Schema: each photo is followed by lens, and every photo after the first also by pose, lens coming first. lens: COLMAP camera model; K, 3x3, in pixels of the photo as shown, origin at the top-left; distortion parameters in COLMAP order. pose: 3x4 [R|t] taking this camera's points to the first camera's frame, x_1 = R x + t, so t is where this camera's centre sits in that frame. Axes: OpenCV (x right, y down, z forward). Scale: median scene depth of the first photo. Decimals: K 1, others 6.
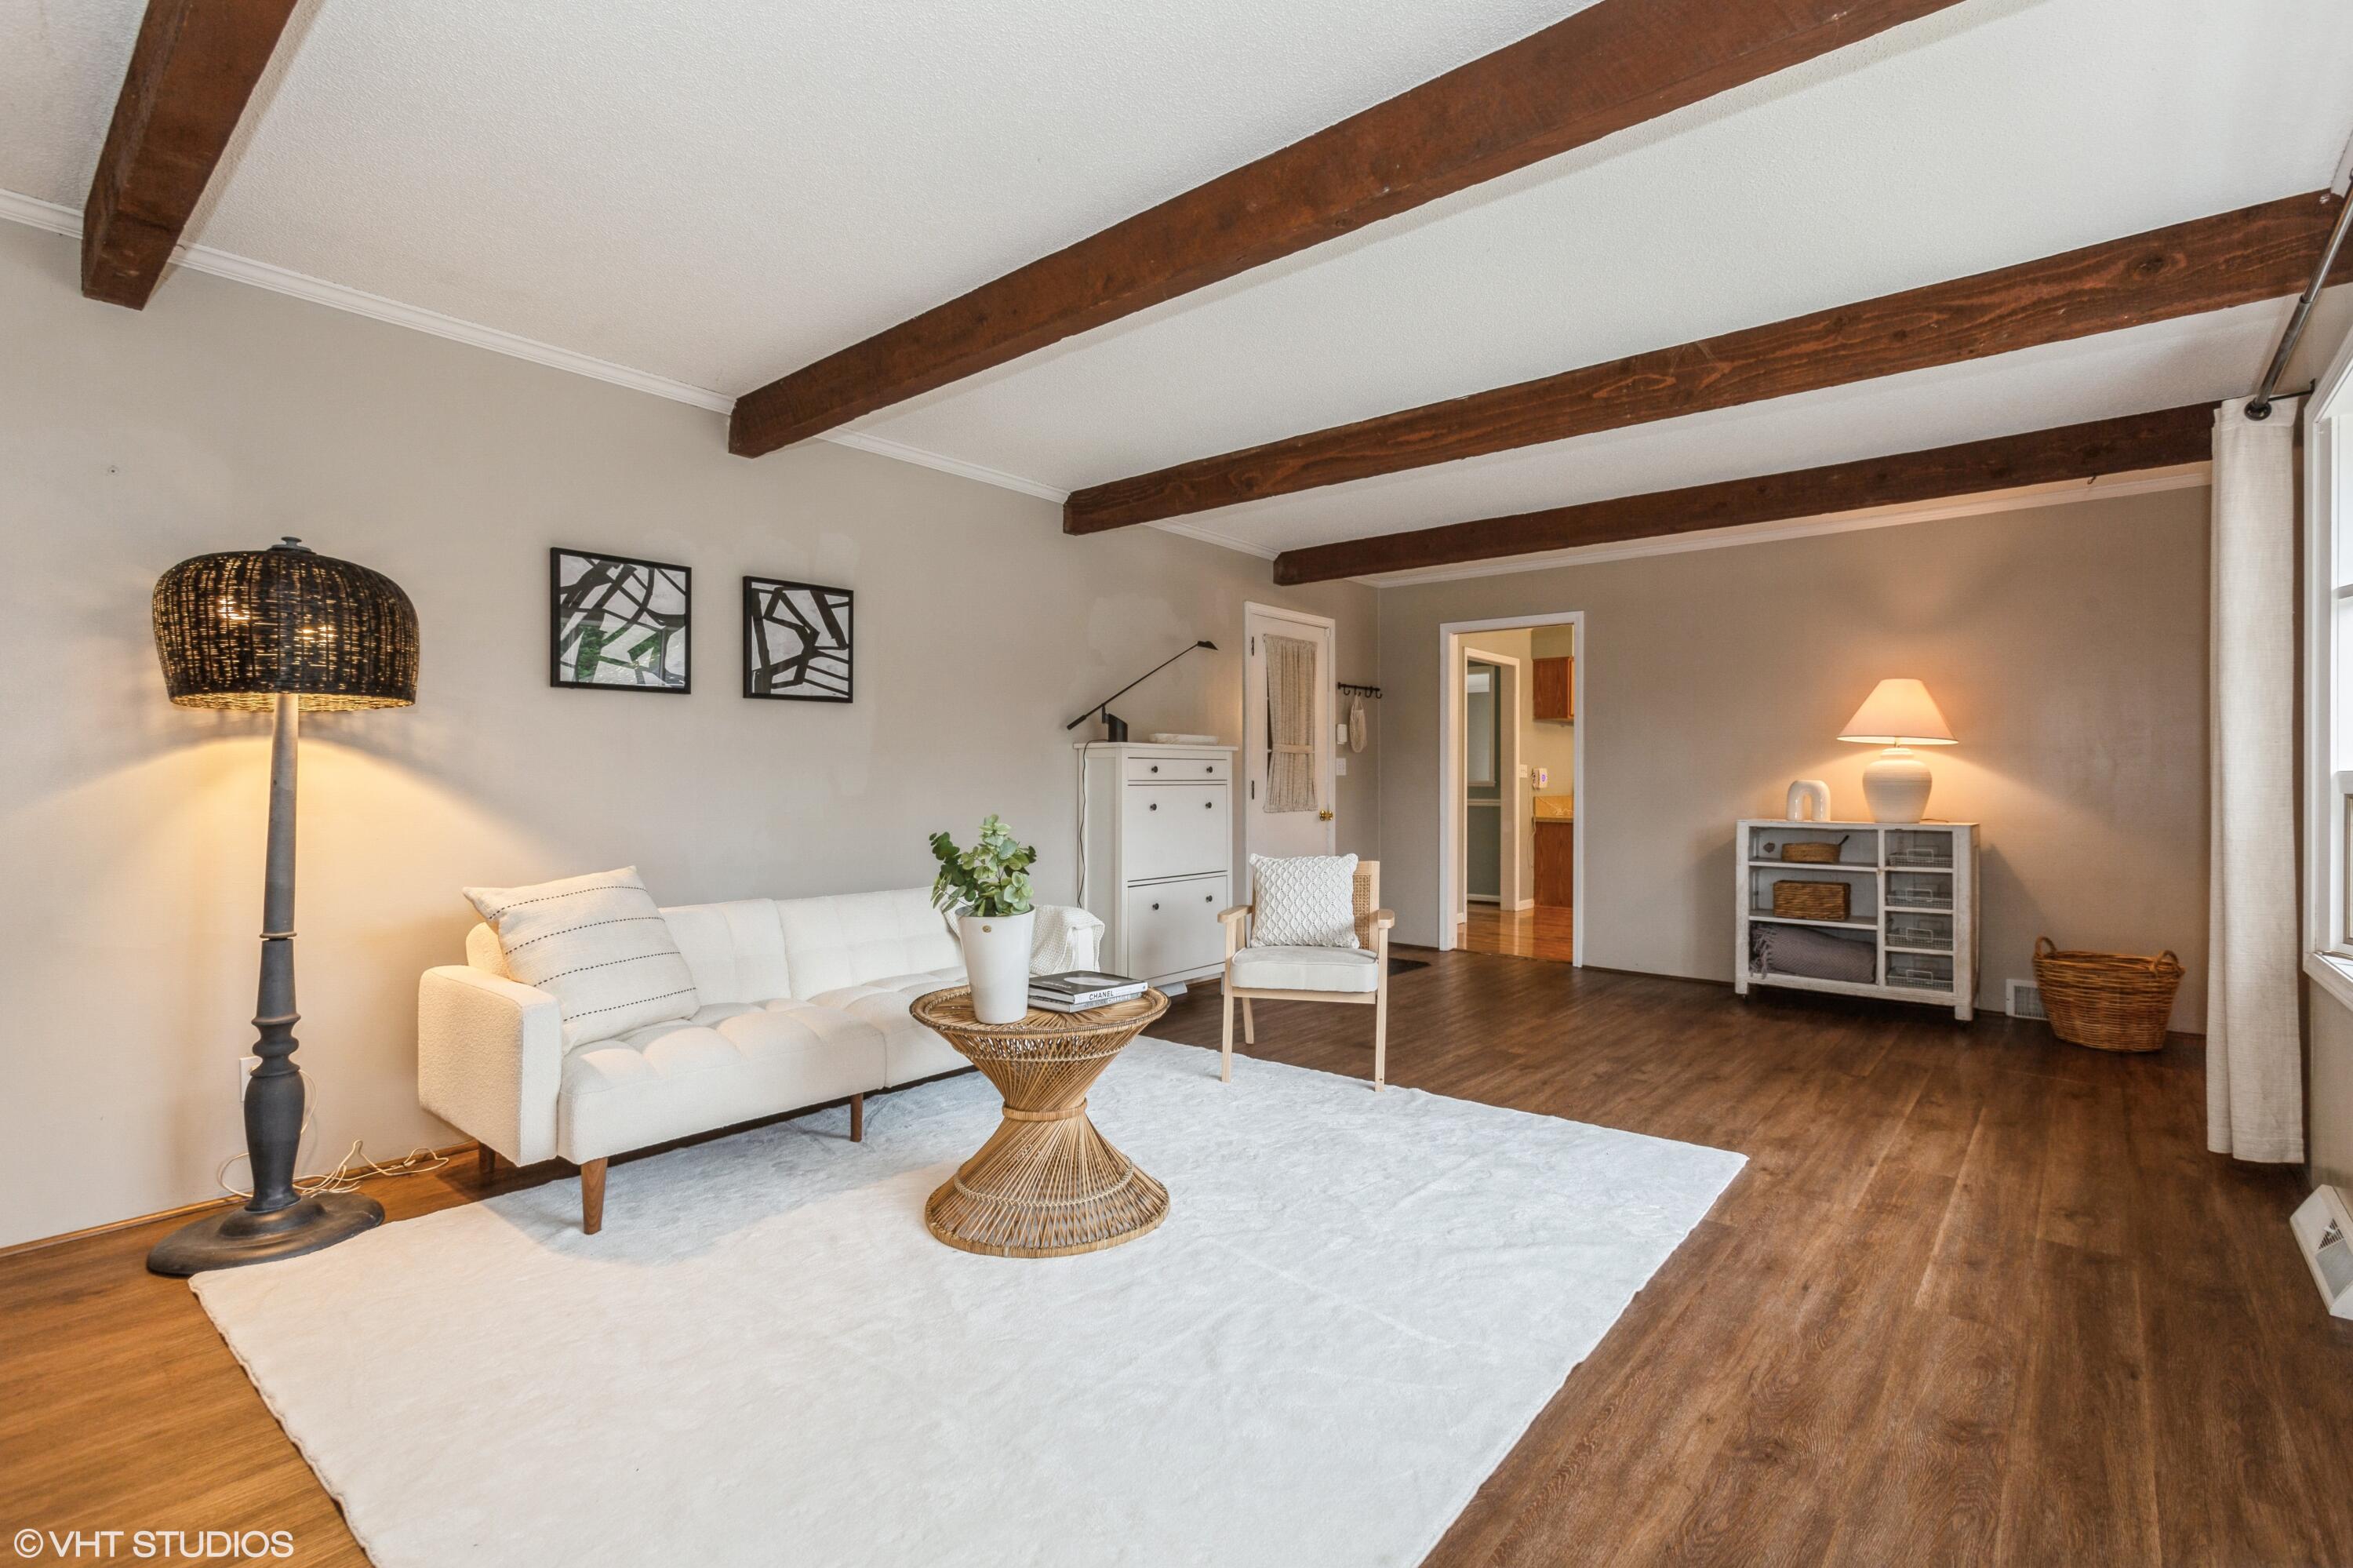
lens RADIAL K [[1079.7, 0, 1173.7], [0, 1079.7, 785.9], [0, 0, 1]] dist [-0.026812, 0.000572]
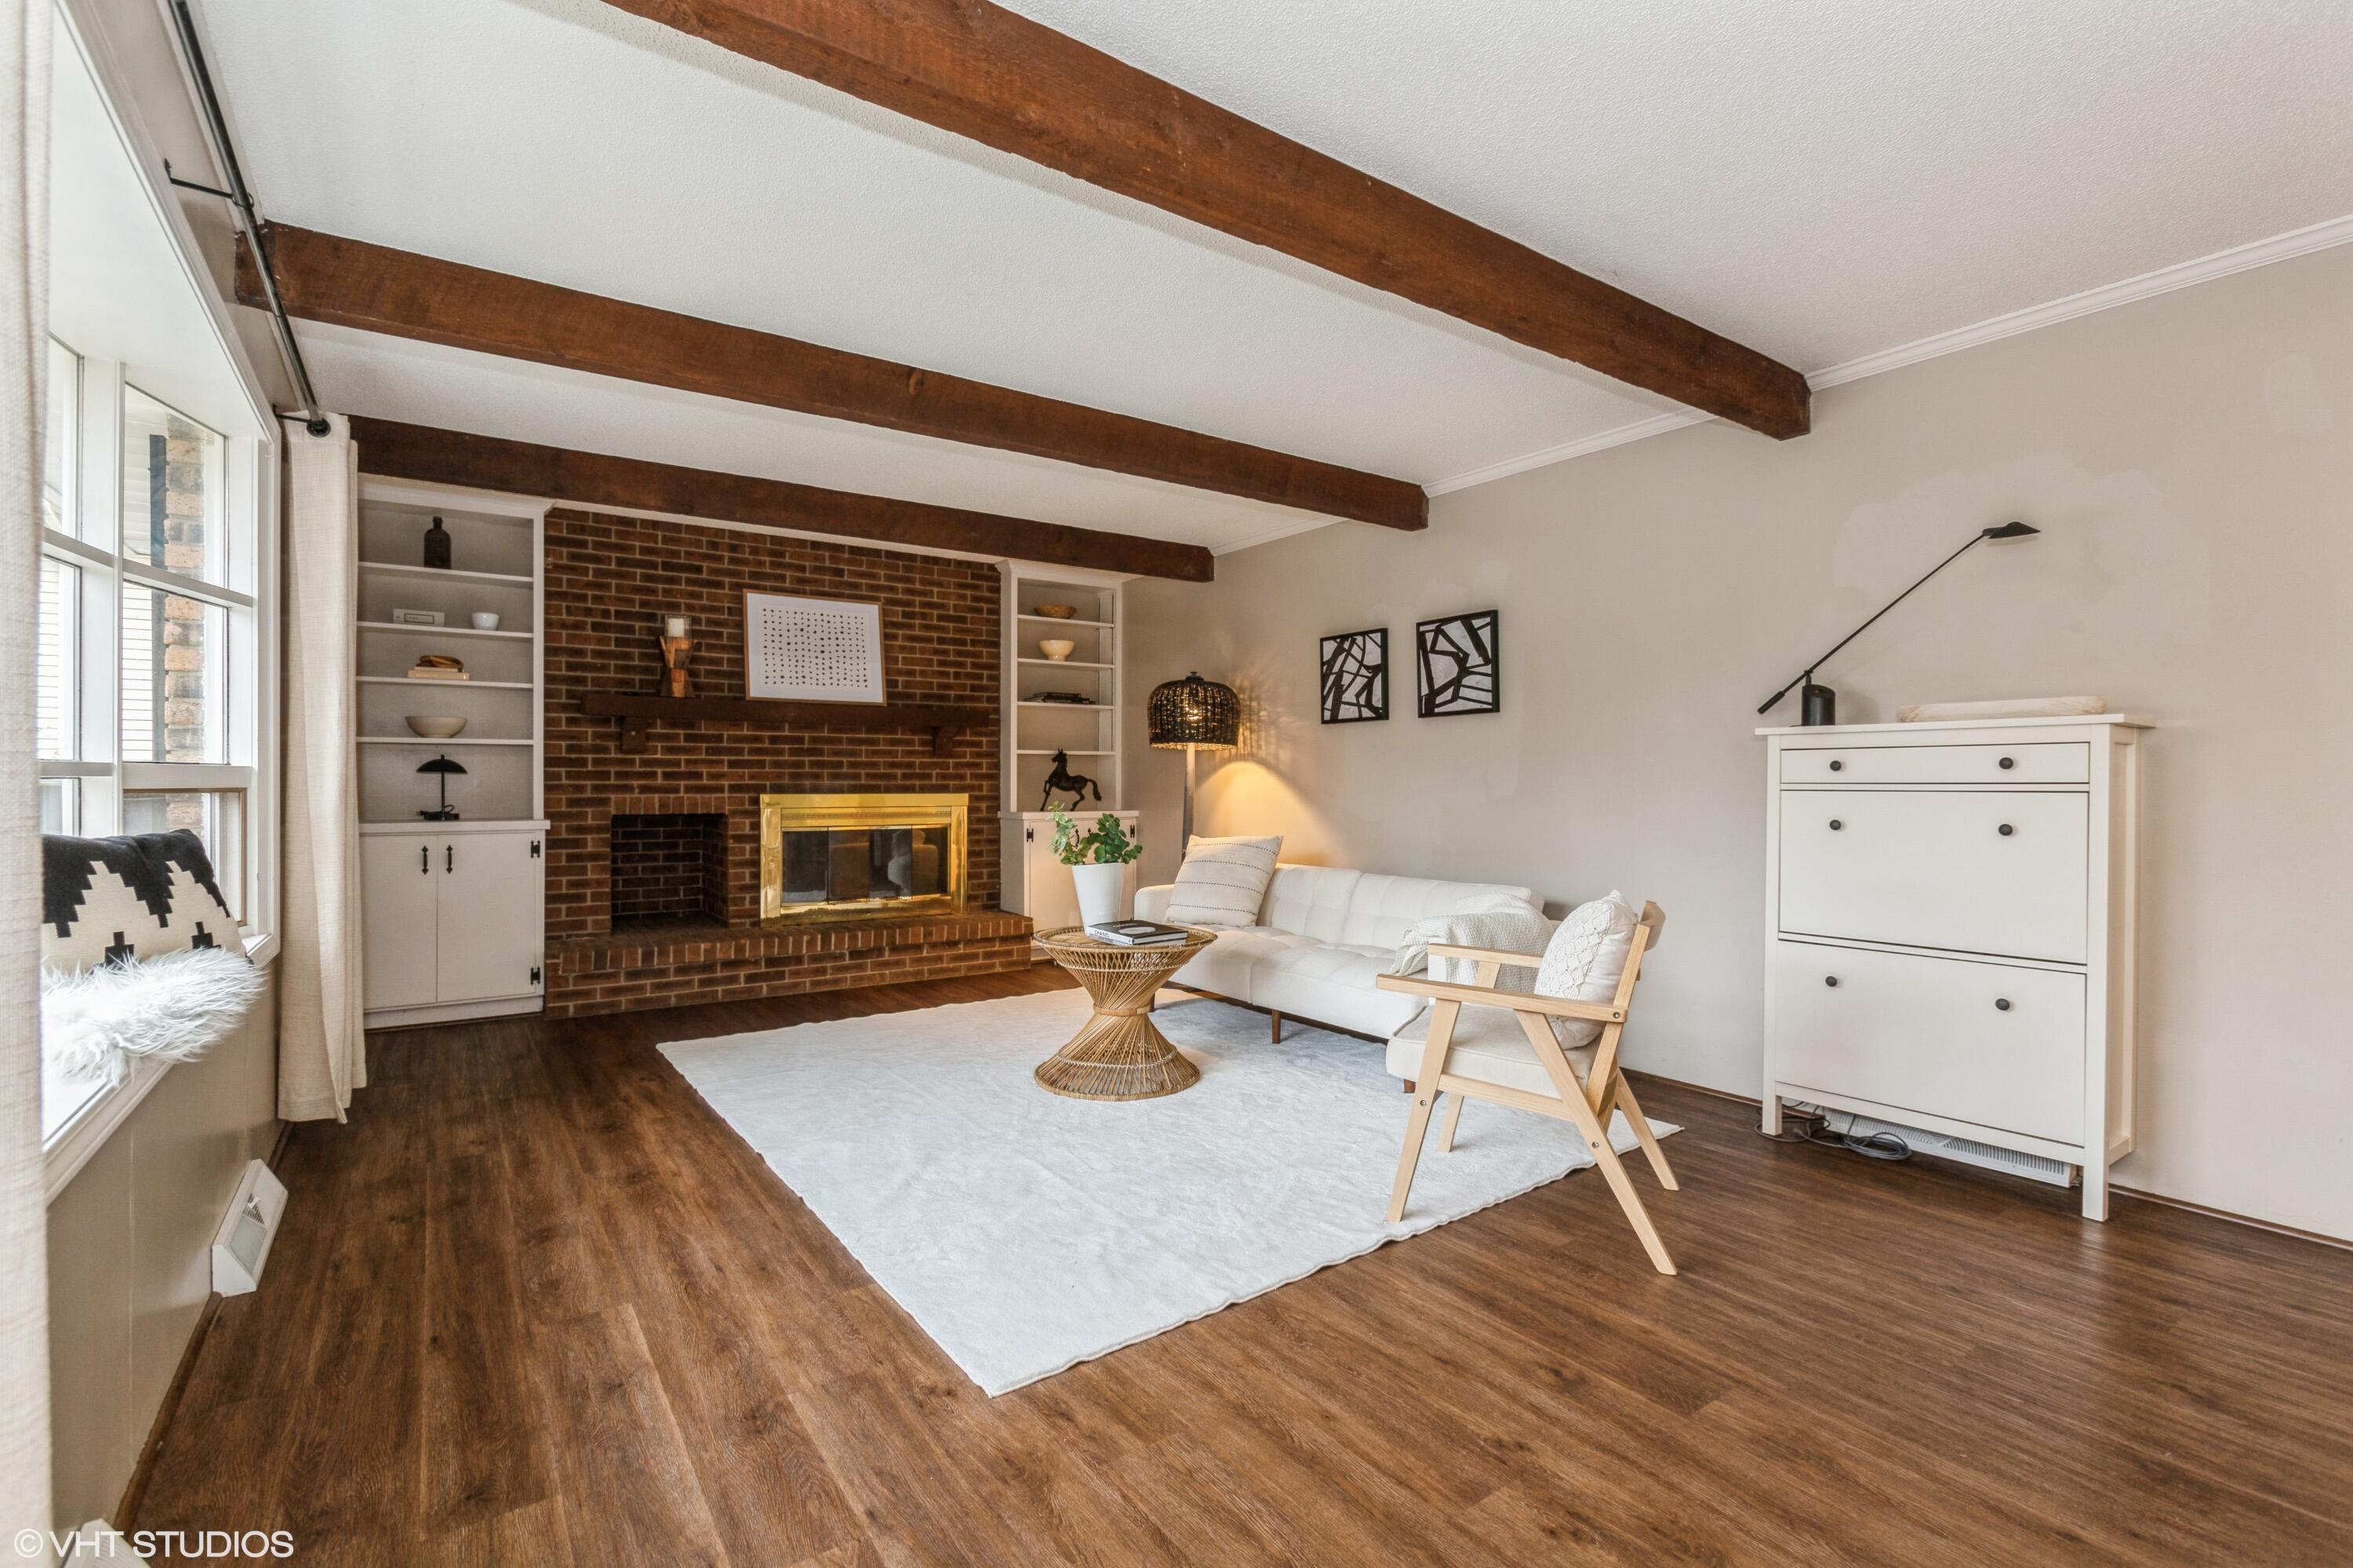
lens RADIAL K [[1079.7, 0, 1174.3], [0, 1079.7, 780.0], [0, 0, 1]] dist [-0.026812, 0.000572]
pose [[-0.251655, 0.002134, -0.967815, 1.016115], [-0.001192, 0.999996, 0.002515, -0.011625], [0.967816, 0.001786, -0.251651, 1.148889]]
